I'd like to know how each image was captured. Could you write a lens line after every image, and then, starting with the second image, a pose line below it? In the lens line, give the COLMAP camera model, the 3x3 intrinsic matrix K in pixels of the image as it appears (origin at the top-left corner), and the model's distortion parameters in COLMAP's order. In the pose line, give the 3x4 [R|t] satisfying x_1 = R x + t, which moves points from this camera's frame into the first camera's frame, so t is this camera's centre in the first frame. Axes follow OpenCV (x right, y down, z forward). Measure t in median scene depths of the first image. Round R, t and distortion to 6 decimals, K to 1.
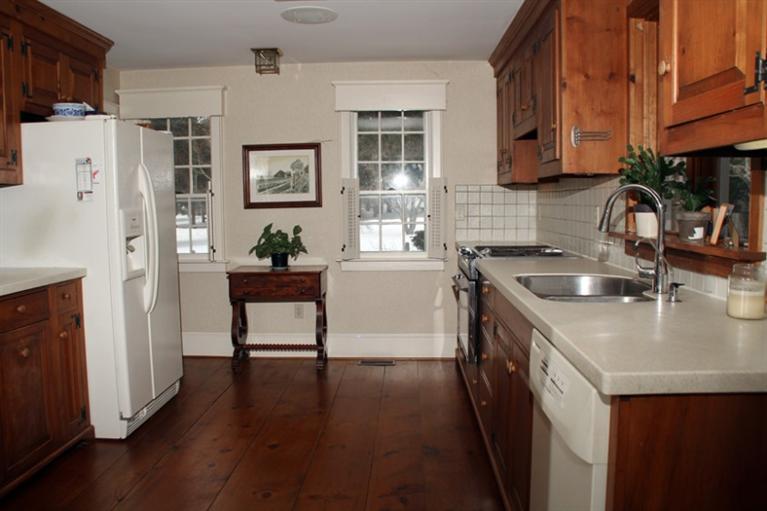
lens RADIAL K [[630.3, 0, 383.1], [0, 630.3, 260.8], [0, 0, 1]] dist [-0.153398, 0.092358]
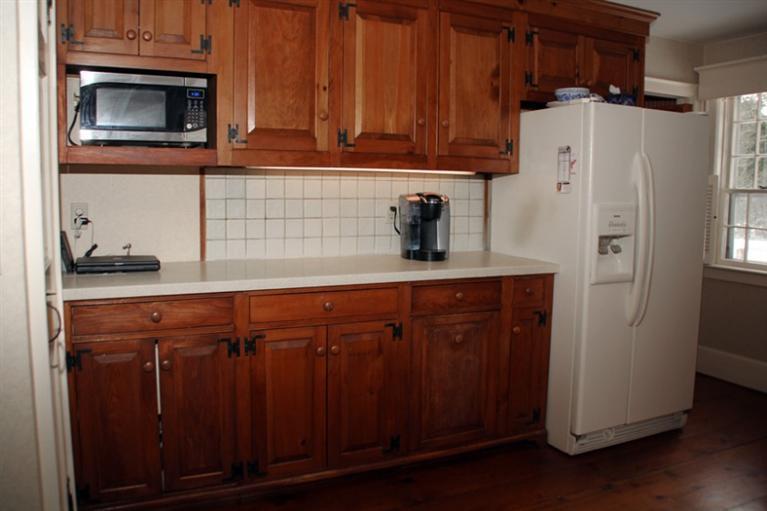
lens RADIAL K [[630.3, 0, 382.4], [0, 630.3, 256.0], [0, 0, 1]] dist [-0.153398, 0.092358]
pose [[0.461881, 0.111551, -0.879899, 0.227704], [-0.100457, 0.992255, 0.073063, -0.043690], [0.881235, 0.054645, 0.469510, 0.319190]]
